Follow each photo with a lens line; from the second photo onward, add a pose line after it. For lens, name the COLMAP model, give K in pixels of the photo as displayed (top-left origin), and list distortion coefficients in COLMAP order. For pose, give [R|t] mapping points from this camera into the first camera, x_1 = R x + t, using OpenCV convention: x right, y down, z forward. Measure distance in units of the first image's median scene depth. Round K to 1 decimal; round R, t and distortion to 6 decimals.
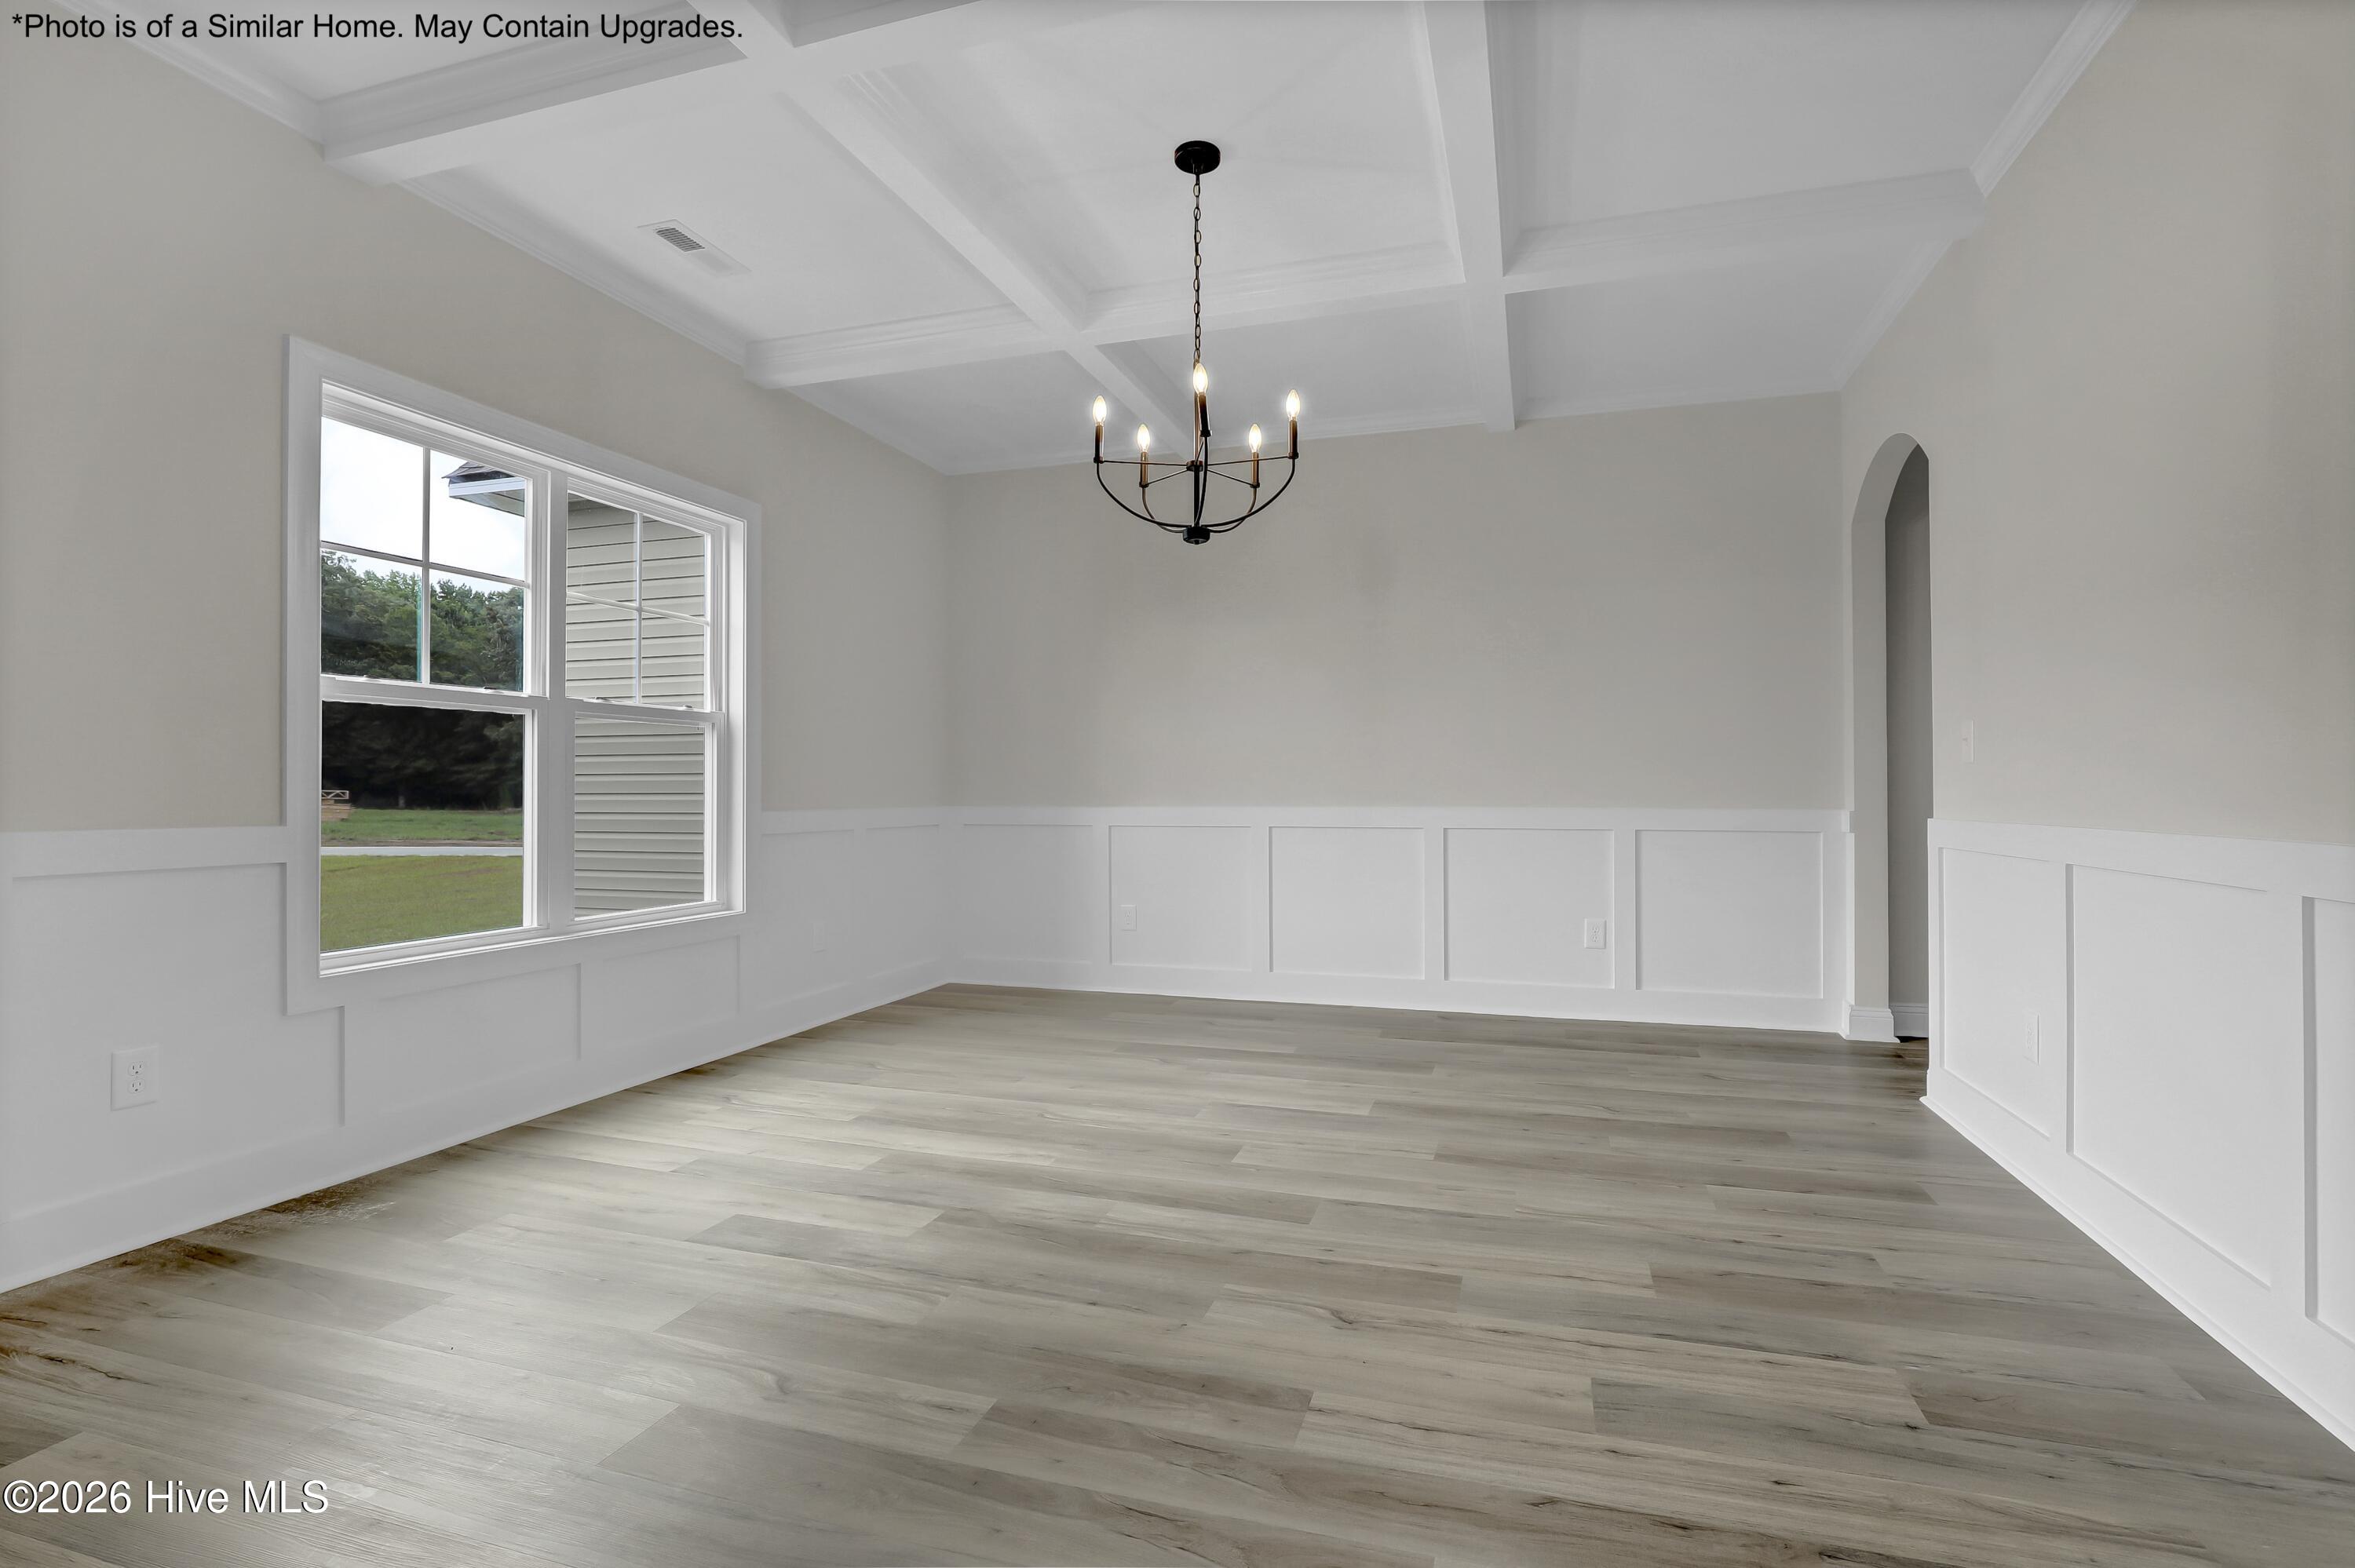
lens RADIAL K [[1094.8, 0, 1199.5], [0, 1094.8, 783.5], [0, 0, 1]] dist [-0.009547, 0.000704]
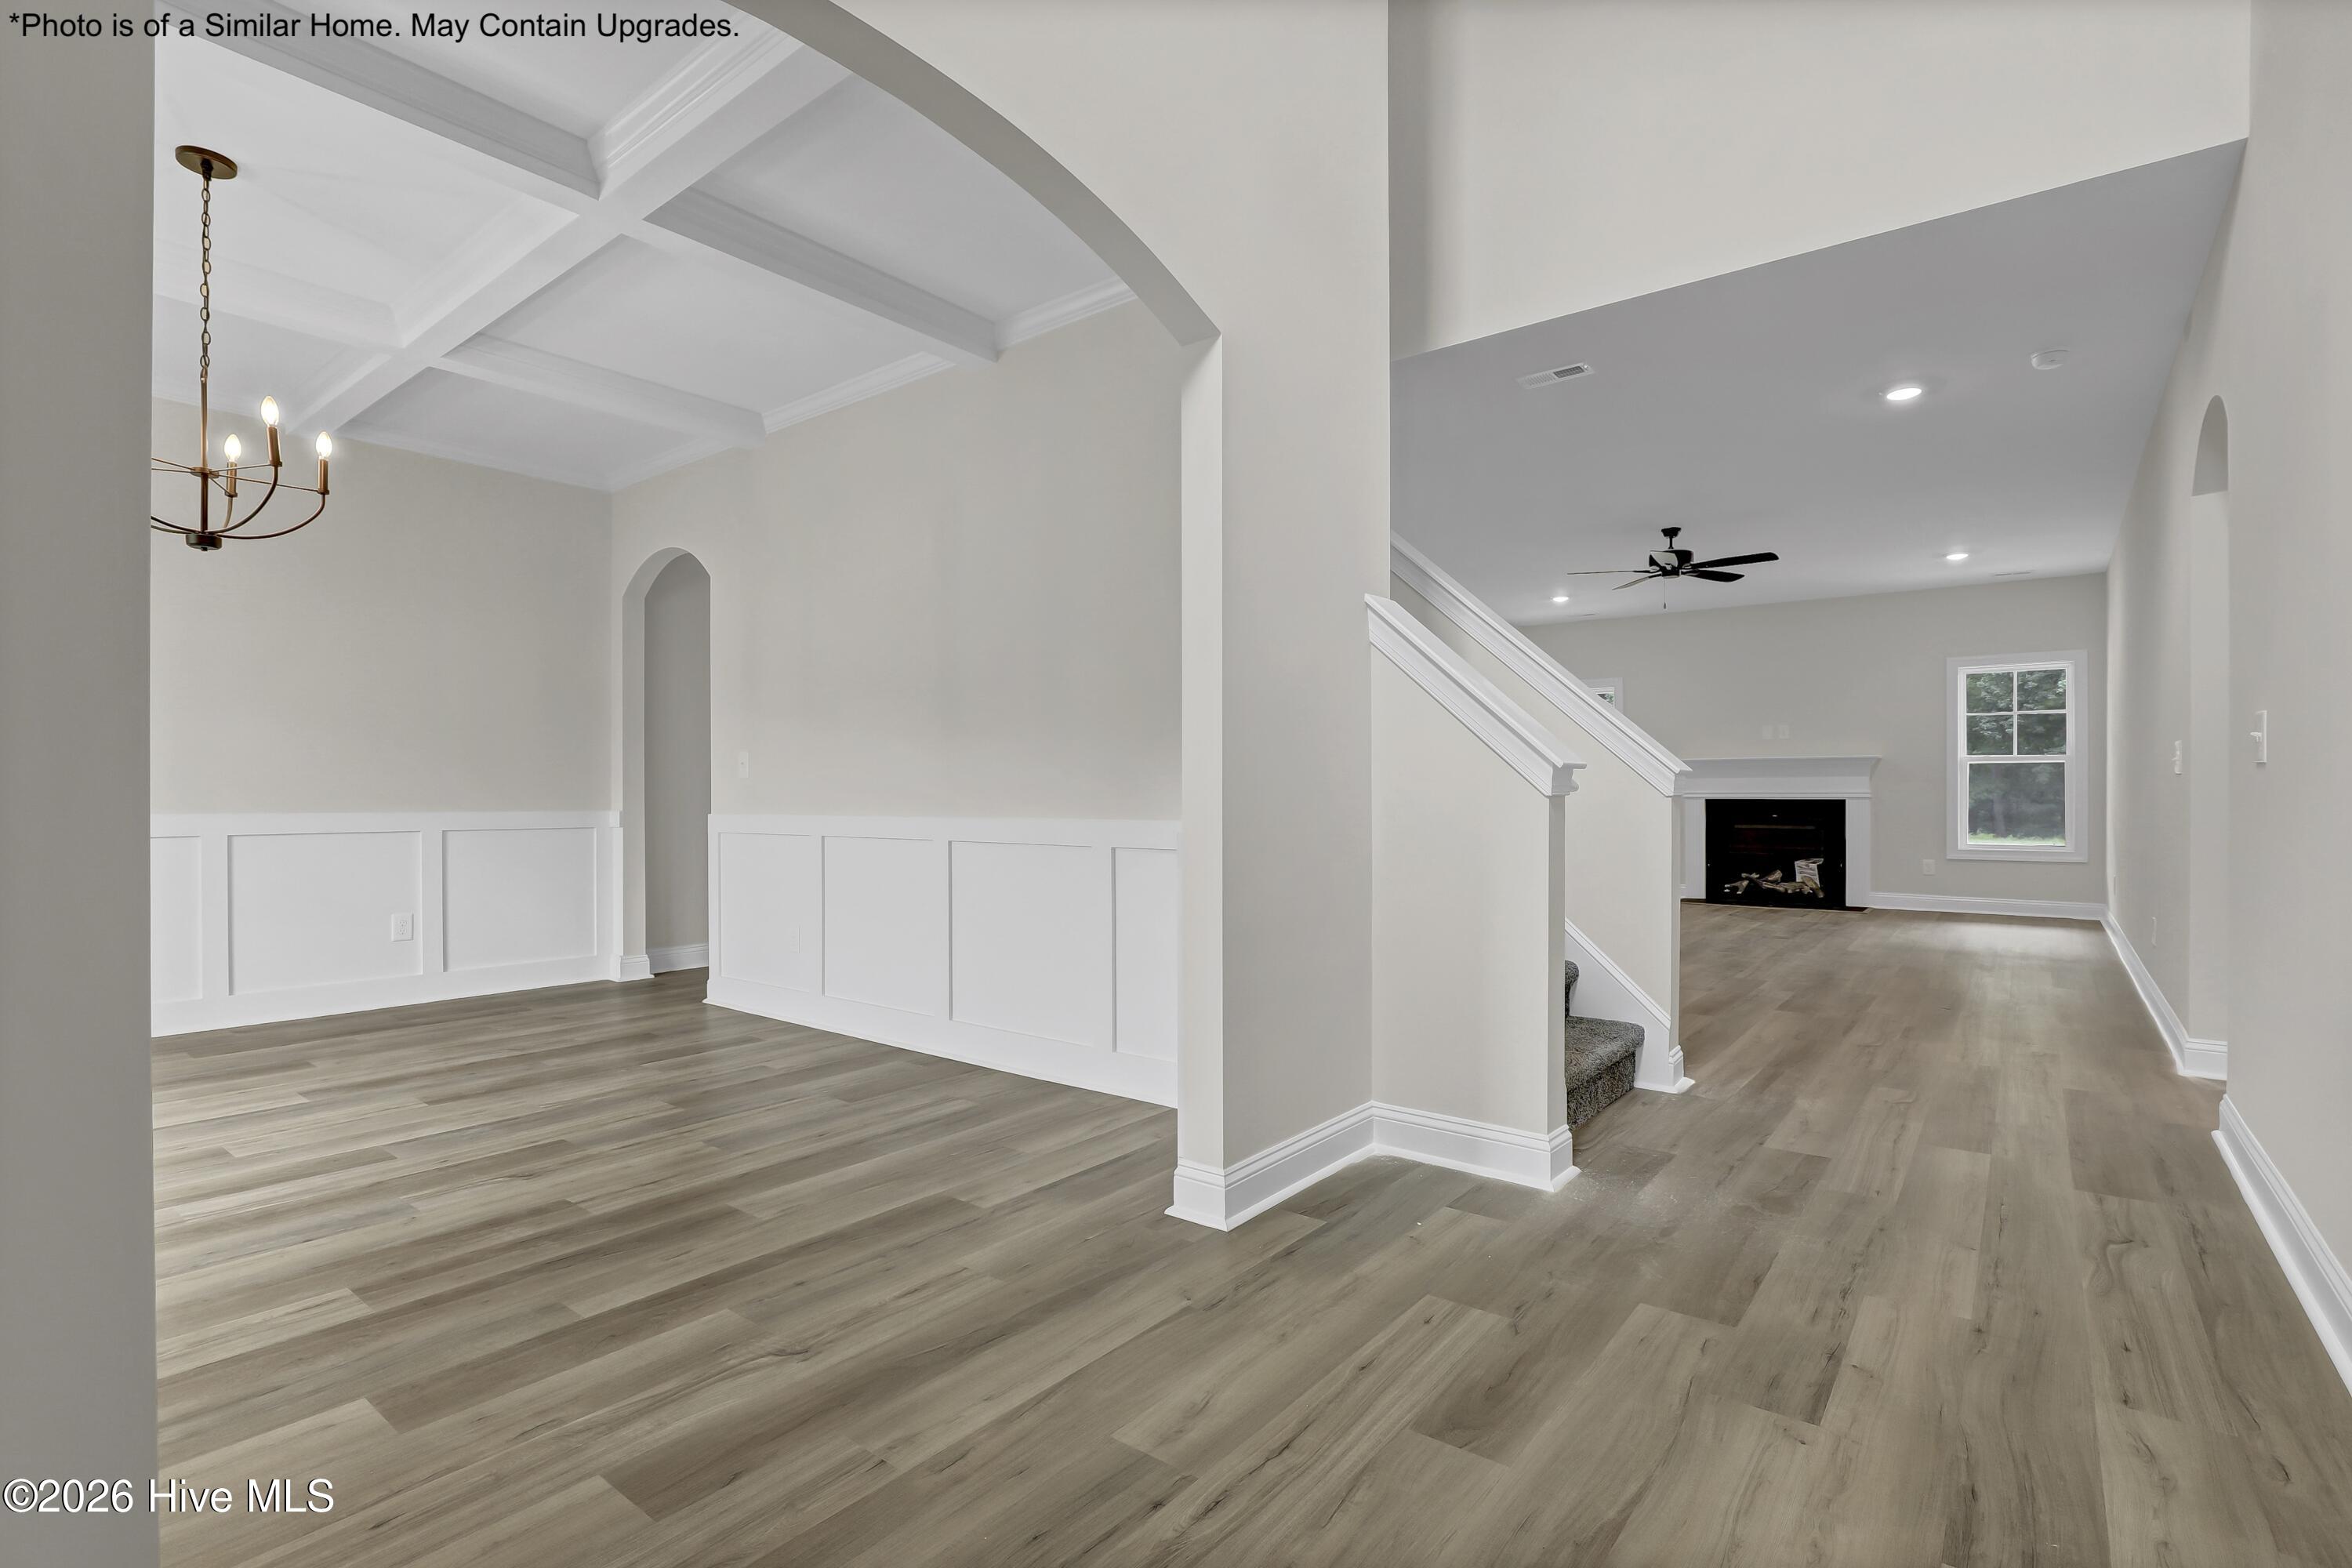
lens RADIAL K [[1093.6, 0, 1198.0], [0, 1093.6, 783.5], [0, 0, 1]] dist [-0.009547, 0.000704]
pose [[0.352180, 0.010346, 0.935875, -0.651204], [-0.004727, 0.999946, -0.009275, 0.000540], [-0.935920, -0.001158, 0.352210, -0.216948]]
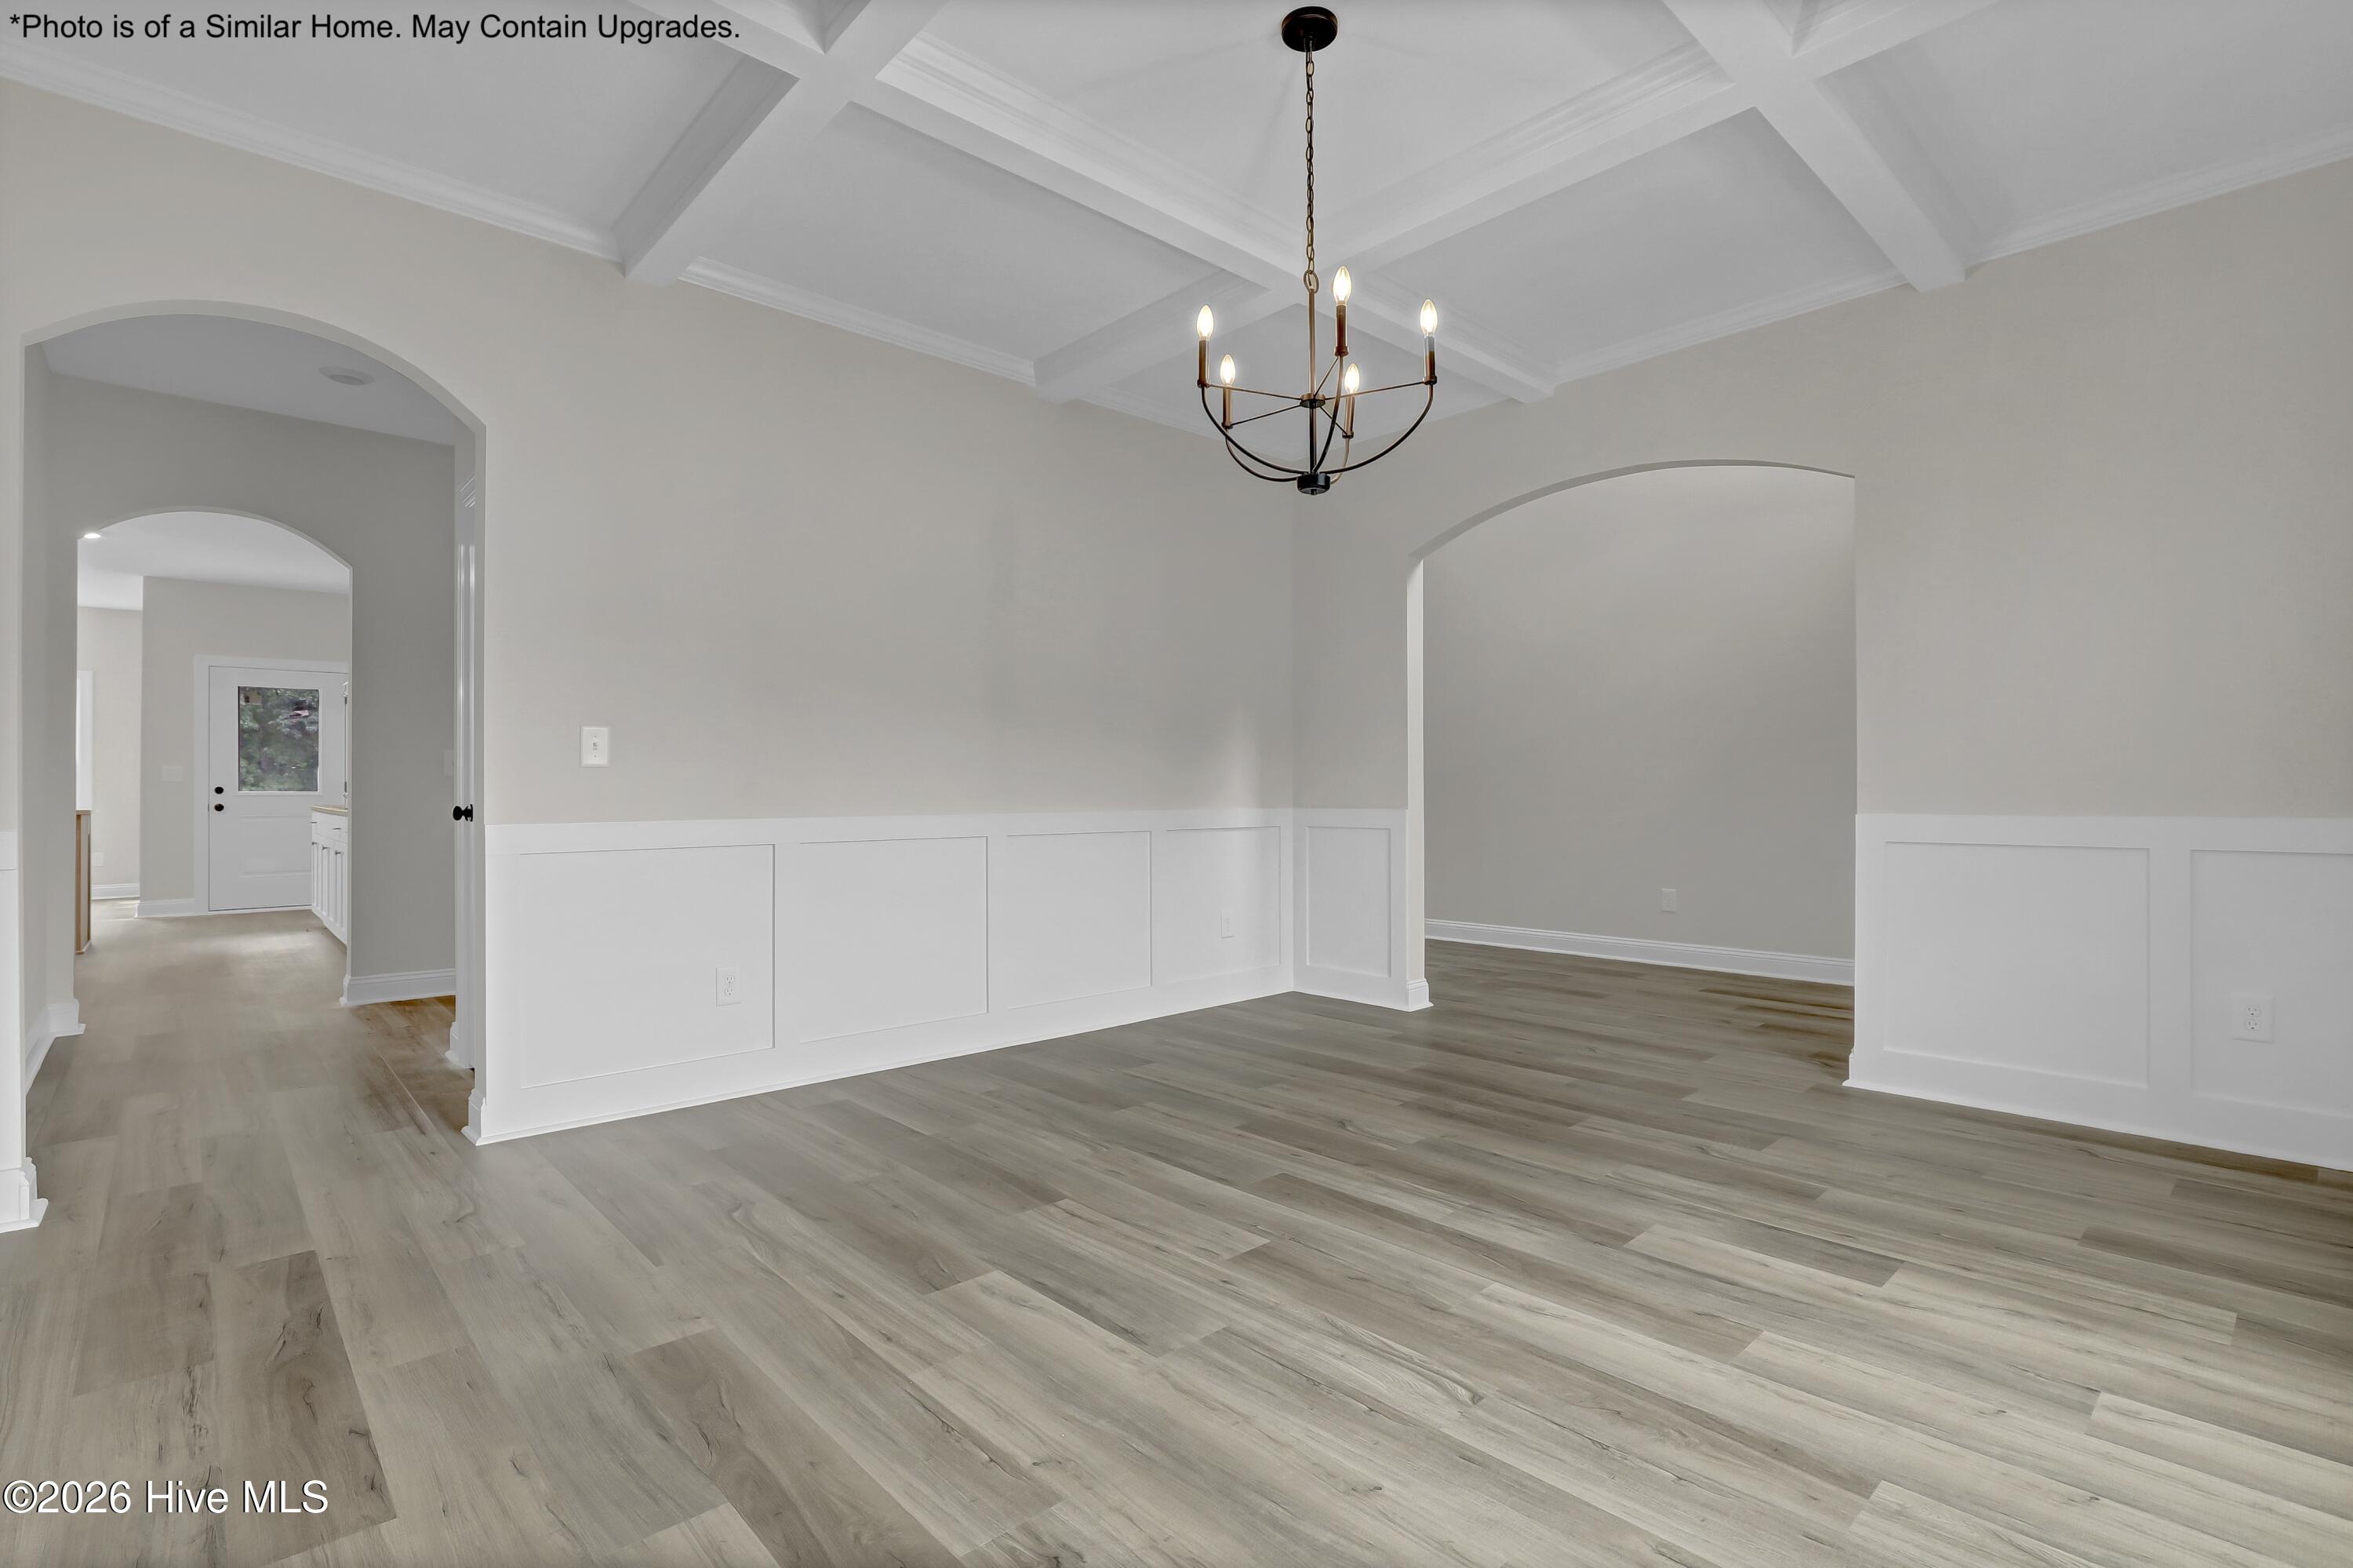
lens RADIAL K [[1089.0, 0, 1195.6], [0, 1089.0, 794.8], [0, 0, 1]] dist [-0.004003, -0.000162]
pose [[-0.868323, 0.000734, 0.495999, -0.353736], [-0.001399, 0.999991, -0.003930, 0.013157], [-0.495998, -0.004106, -0.868314, 1.868955]]
